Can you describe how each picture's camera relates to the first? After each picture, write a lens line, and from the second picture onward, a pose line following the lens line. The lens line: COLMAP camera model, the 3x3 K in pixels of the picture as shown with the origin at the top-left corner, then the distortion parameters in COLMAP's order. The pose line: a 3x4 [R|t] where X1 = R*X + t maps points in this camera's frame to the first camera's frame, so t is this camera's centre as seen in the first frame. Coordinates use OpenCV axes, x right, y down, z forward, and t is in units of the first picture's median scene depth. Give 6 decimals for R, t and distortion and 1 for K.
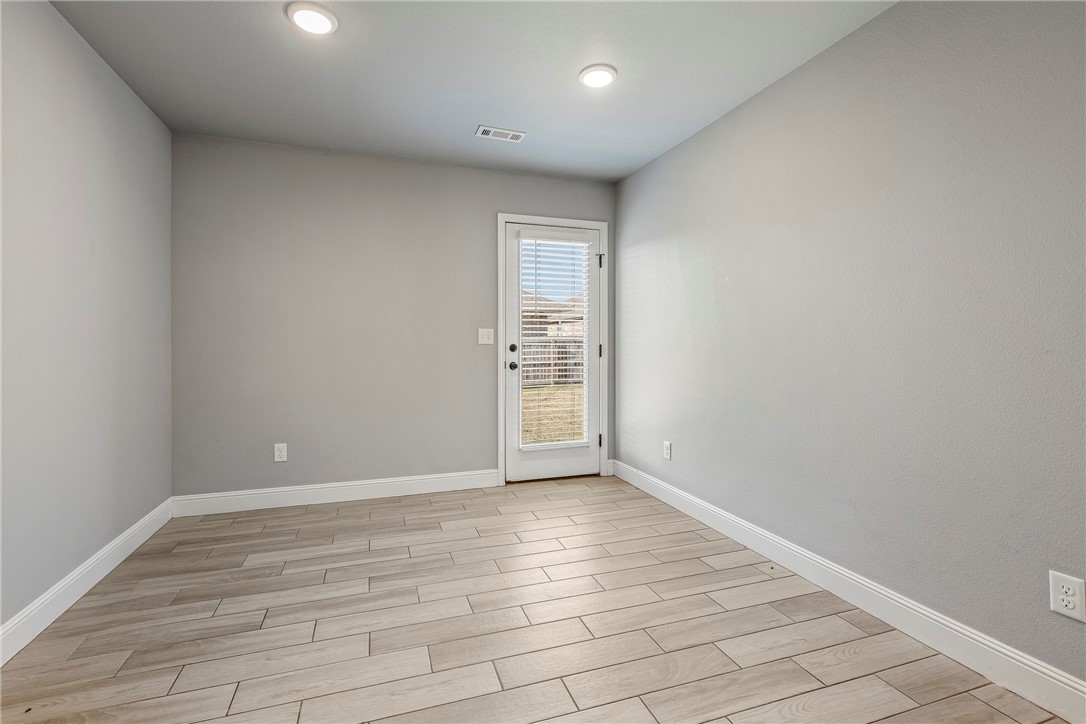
lens RADIAL K [[480.6, 0, 526.1], [0, 480.6, 346.7], [0, 0, 1]] dist [-0.000471, -0.000120]
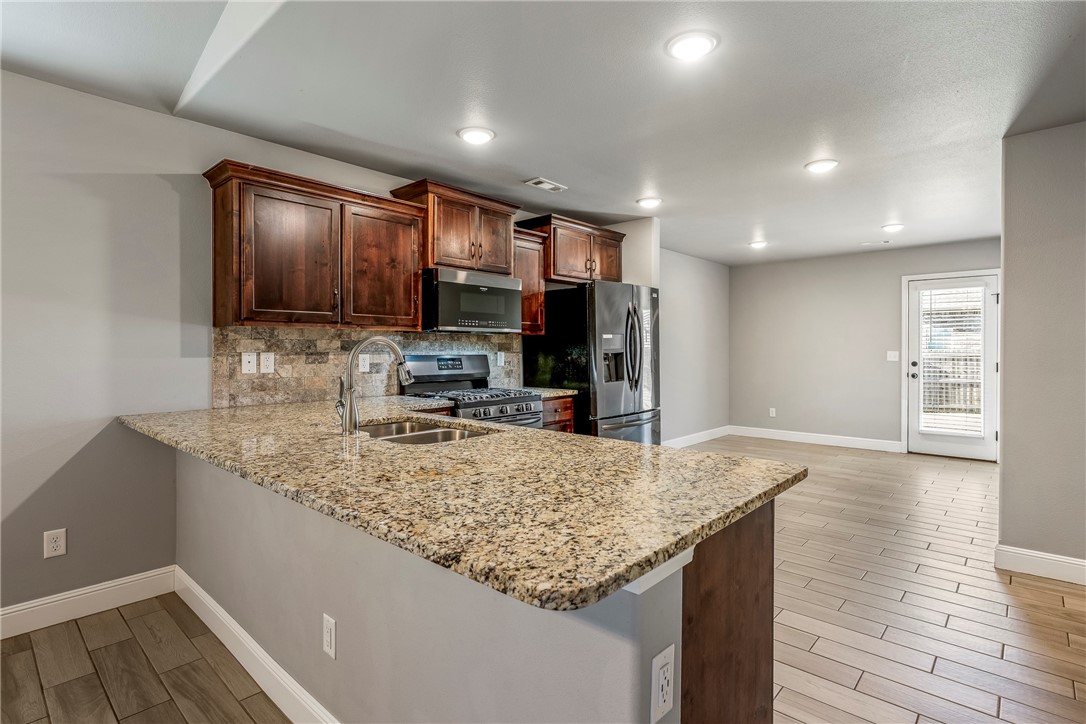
lens RADIAL K [[534.3, 0, 547.5], [0, 534.3, 348.5], [0, 0, 1]] dist [-0.000825, -0.000155]
pose [[0.501471, 0.001334, -0.865173, 1.036050], [-0.004341, 0.999990, -0.000974, -0.047678], [0.865163, 0.004245, 0.501472, -1.025805]]
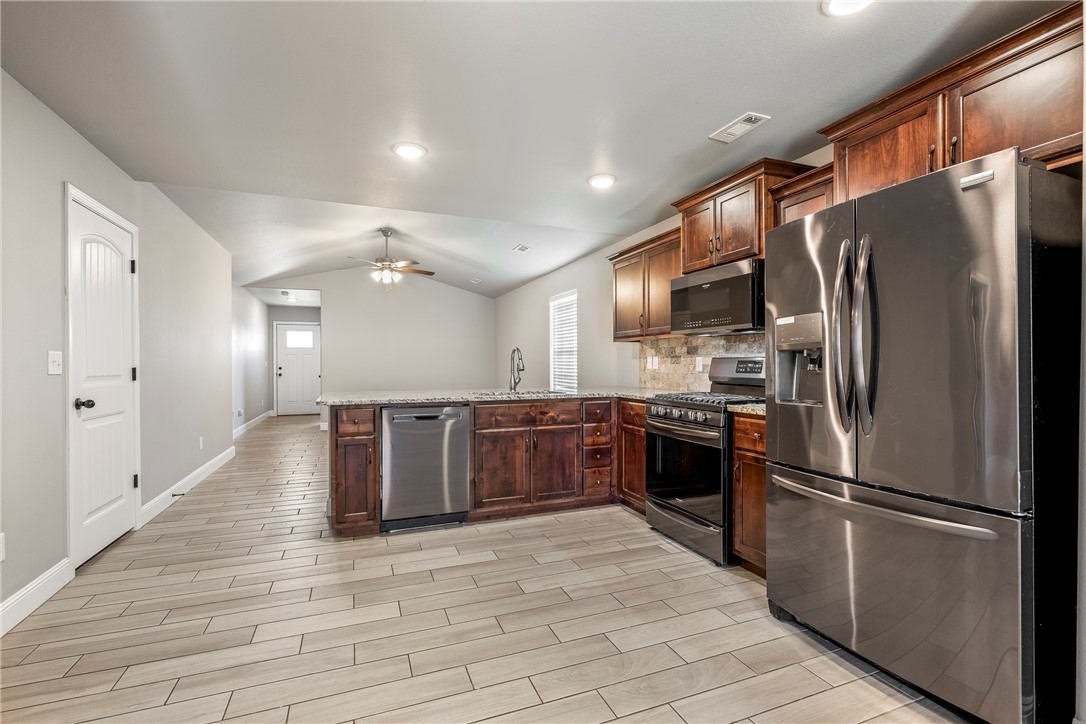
lens RADIAL K [[485.2, 0, 543.0], [0, 485.2, 362.0], [0, 0, 1]] dist [-0.001018, -0.000036]
pose [[-0.997940, 0.000533, -0.064157, 0.330948], [0.000530, 1.000000, 0.000069, -0.021750], [0.064157, 0.000035, -0.997940, 0.458138]]
